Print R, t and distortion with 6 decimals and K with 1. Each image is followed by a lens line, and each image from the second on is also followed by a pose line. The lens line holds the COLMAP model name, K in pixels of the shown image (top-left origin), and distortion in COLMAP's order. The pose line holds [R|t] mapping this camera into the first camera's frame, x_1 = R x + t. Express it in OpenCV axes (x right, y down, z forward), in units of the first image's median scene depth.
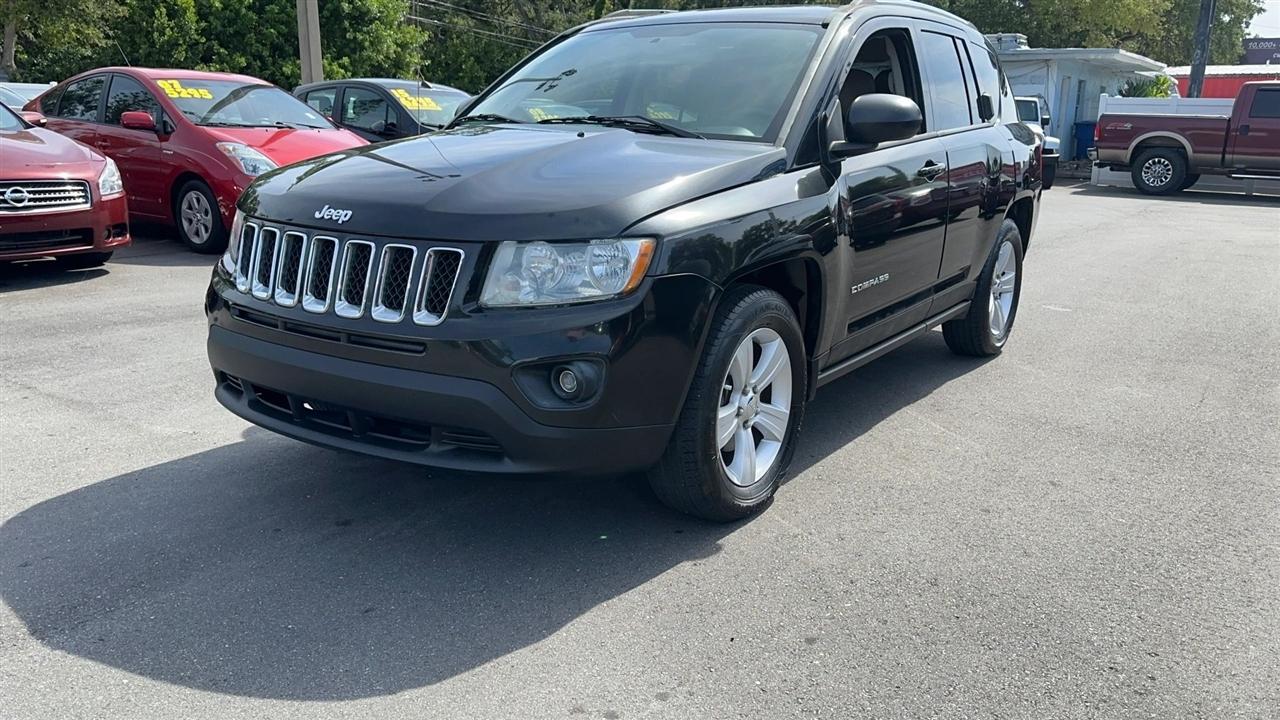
lens RADIAL K [[988.3, 0, 643.1], [0, 988.3, 362.2], [0, 0, 1]] dist [0.057642, -0.071316]
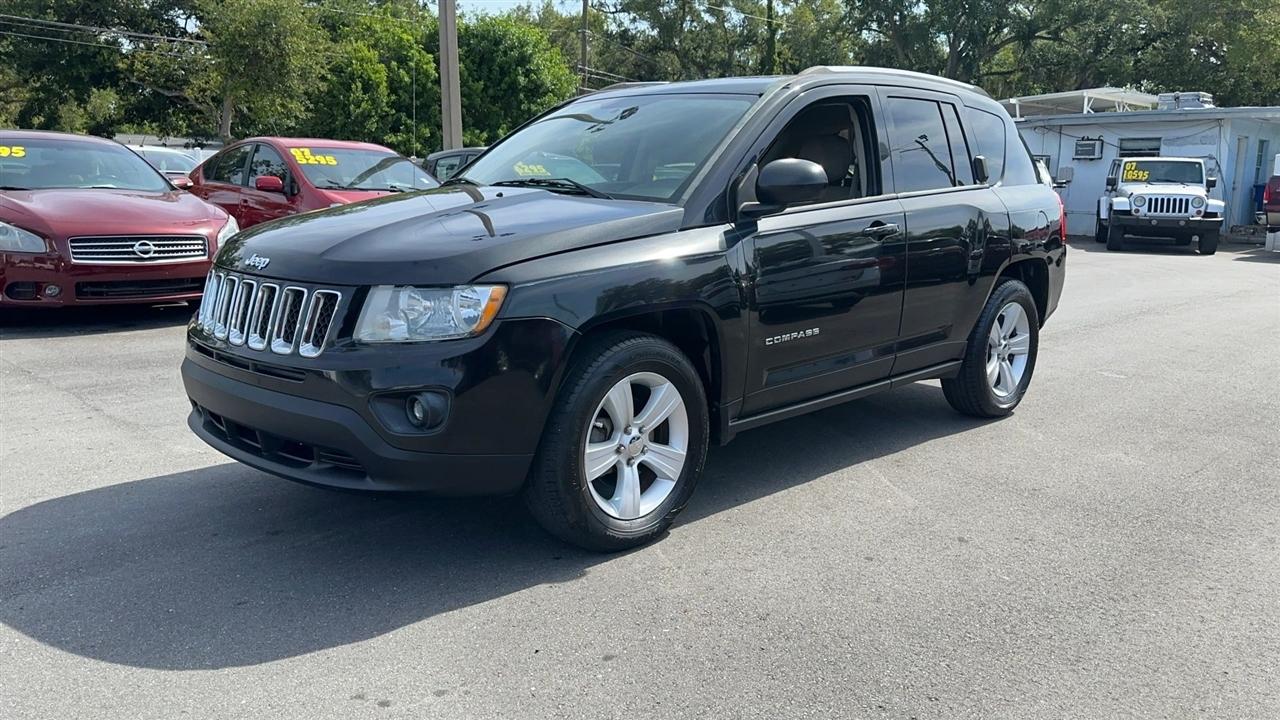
lens RADIAL K [[983.0, 0, 642.6], [0, 983.0, 364.5], [0, 0, 1]] dist [0.097264, -0.149715]
pose [[0.984692, 0.030052, -0.171691, 0.193354], [-0.039964, 0.997710, -0.054568, 0.009912], [0.169658, 0.060594, 0.983638, -0.035691]]
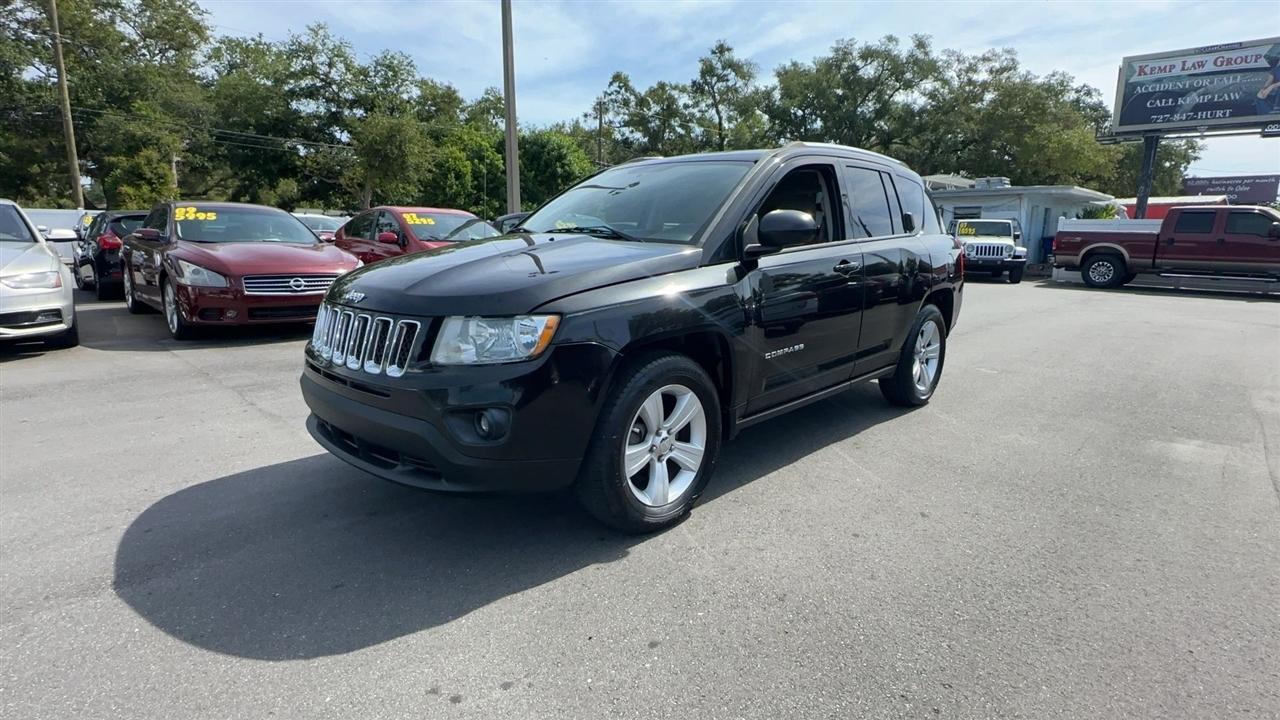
lens RADIAL K [[638.9, 0, 639.4], [0, 638.9, 357.2], [0, 0, 1]] dist [-0.003734, 0.001745]
pose [[0.985317, 0.025235, -0.168861, 0.140197], [-0.034349, 0.998094, -0.051272, -0.016697], [0.167245, 0.056319, 0.984306, 0.102639]]
